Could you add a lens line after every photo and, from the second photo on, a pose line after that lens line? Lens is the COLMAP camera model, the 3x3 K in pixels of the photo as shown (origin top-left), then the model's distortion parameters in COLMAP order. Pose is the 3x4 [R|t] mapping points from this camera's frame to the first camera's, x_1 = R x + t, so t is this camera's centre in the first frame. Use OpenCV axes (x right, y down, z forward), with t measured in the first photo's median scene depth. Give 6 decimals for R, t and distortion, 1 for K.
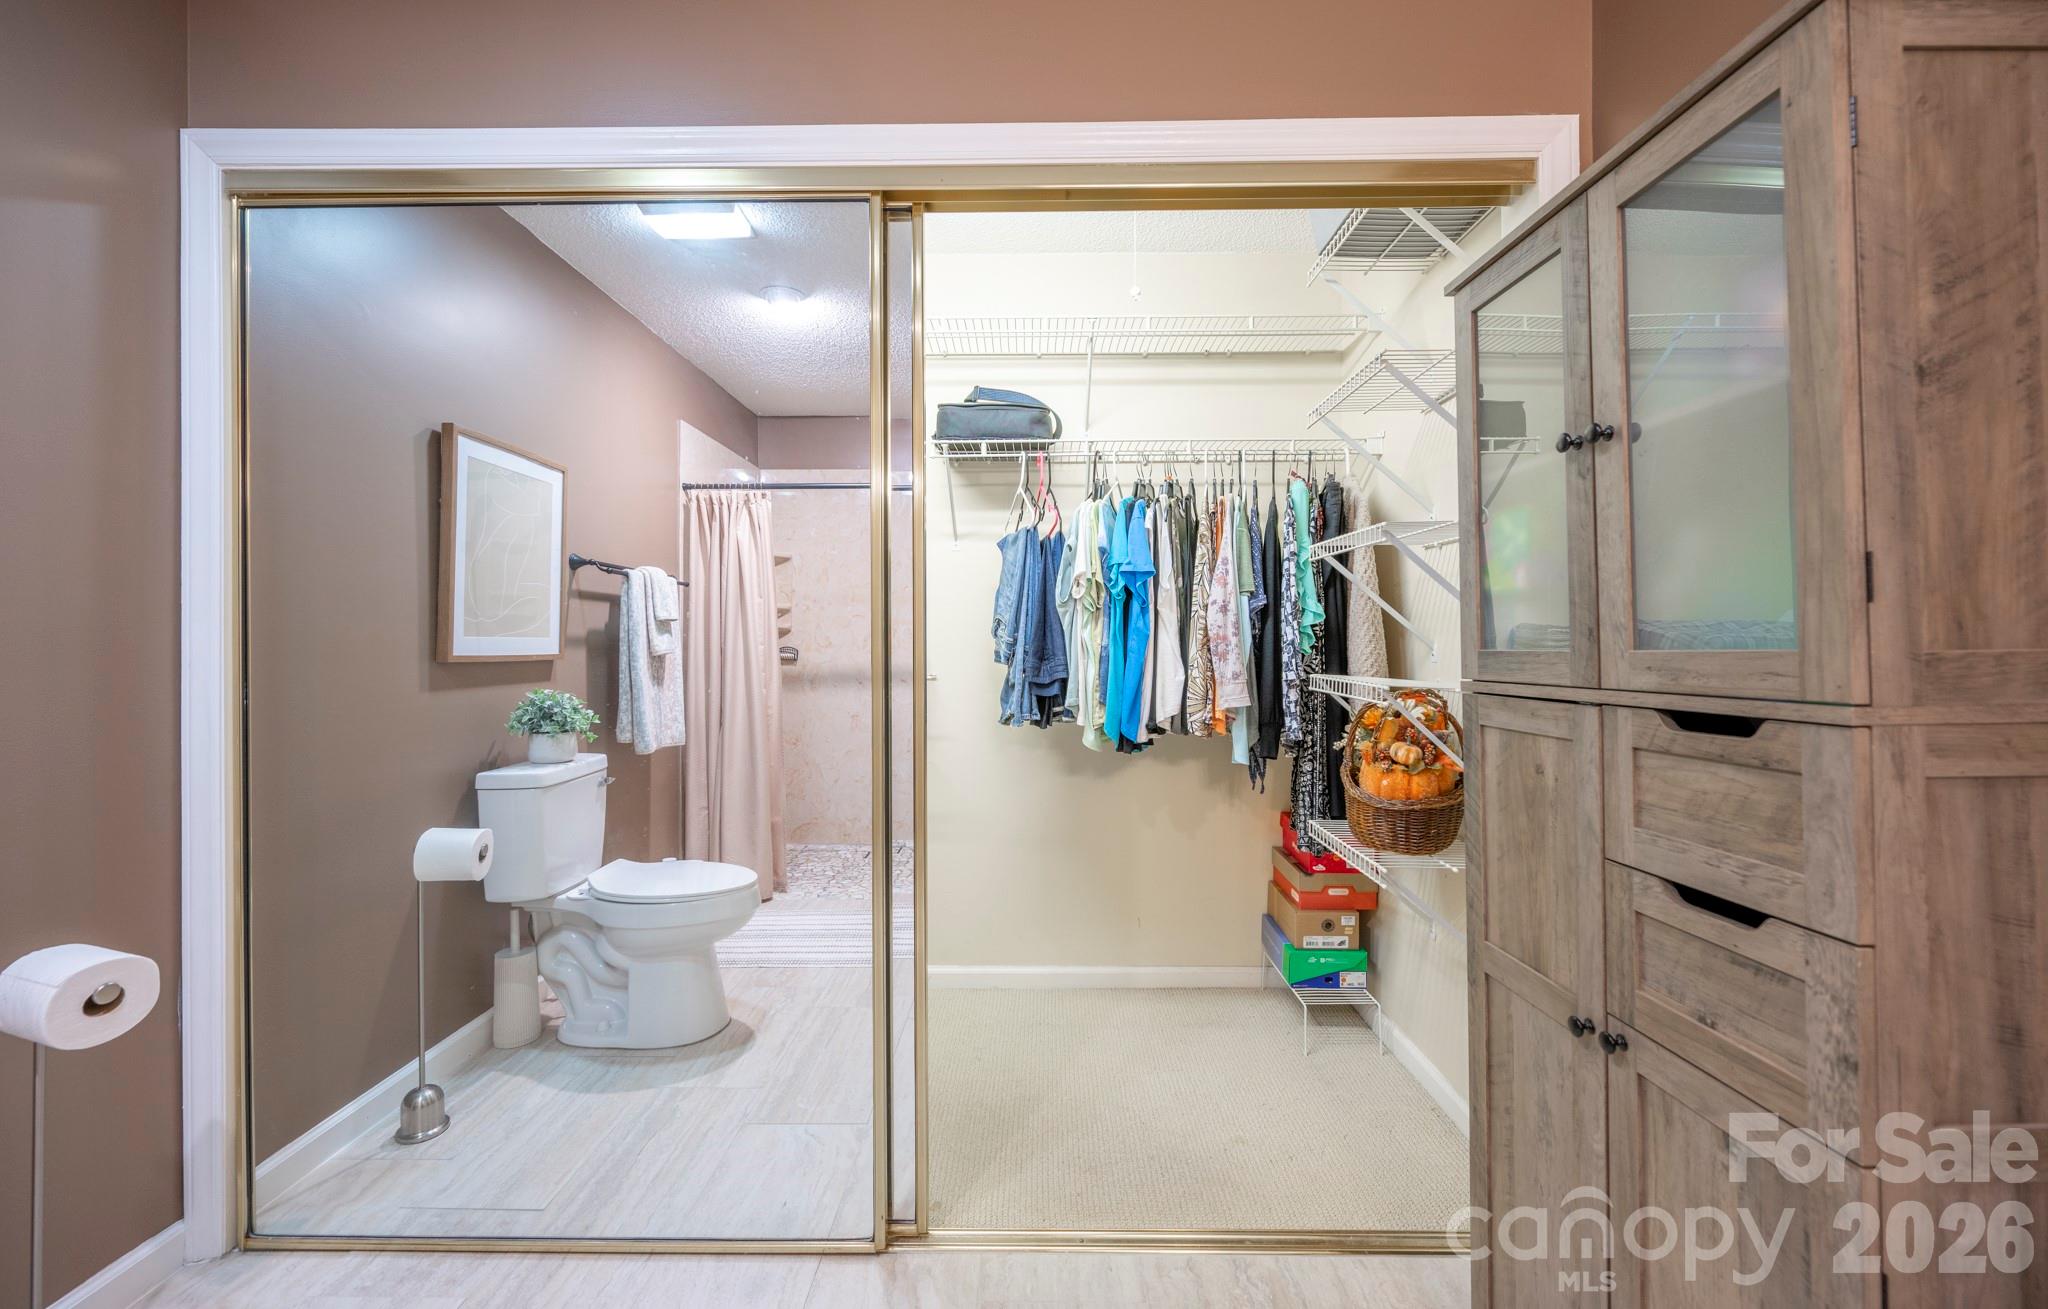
lens RADIAL K [[804.8, 0, 1020.8], [0, 804.8, 647.0], [0, 0, 1]] dist [-0.007060, 0.000114]
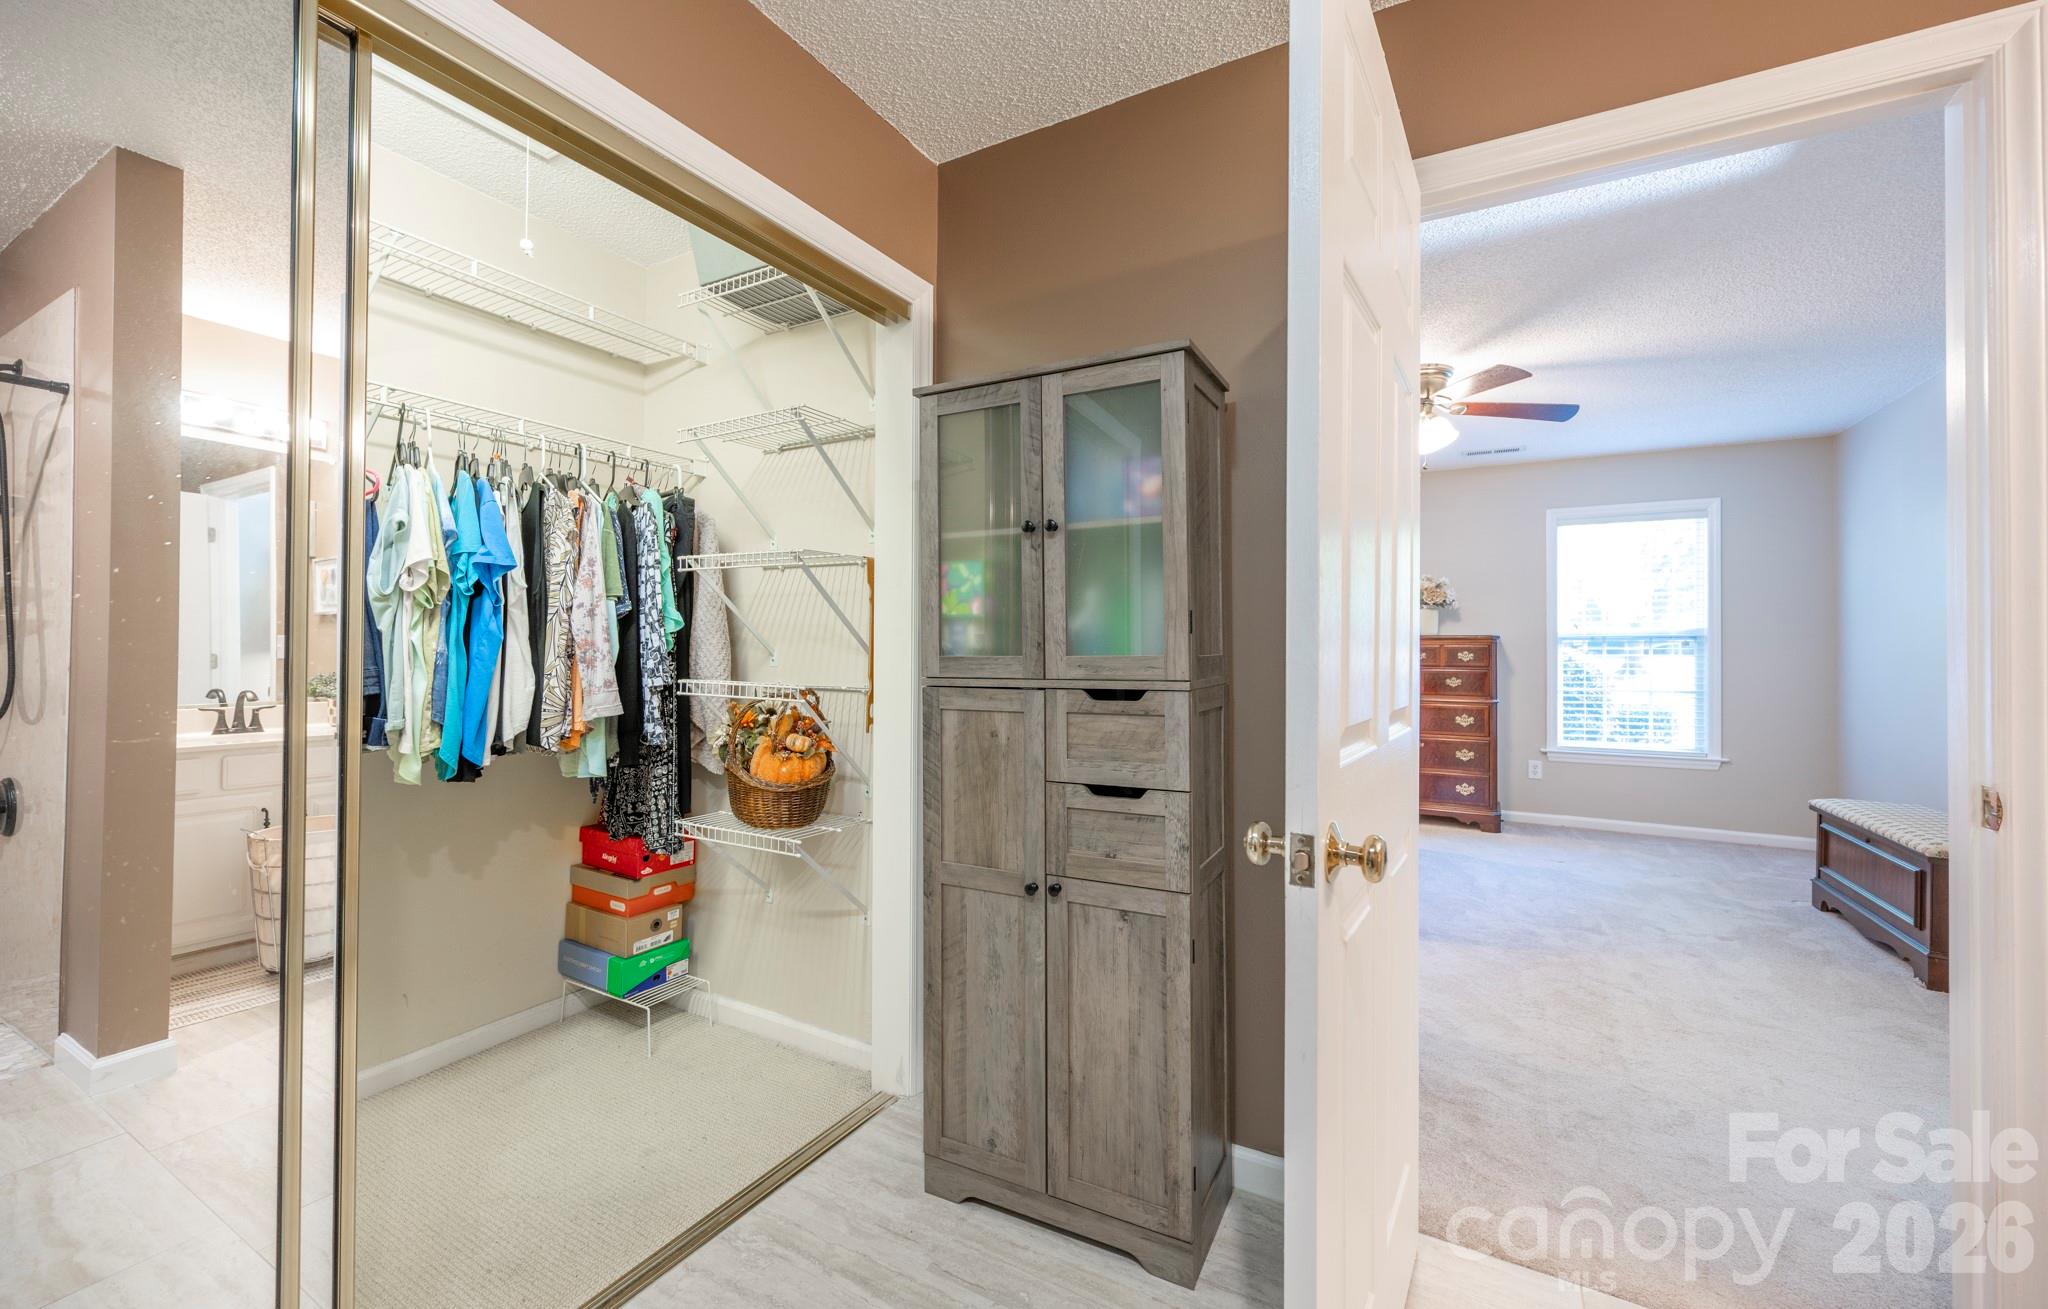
lens RADIAL K [[804.8, 0, 1027.9], [0, 804.8, 652.1], [0, 0, 1]] dist [-0.007060, 0.000114]
pose [[0.480111, 0.002562, 0.877204, -0.340016], [-0.000712, 0.999997, -0.002531, 0.000323], [-0.877207, 0.000591, 0.480111, 0.105832]]
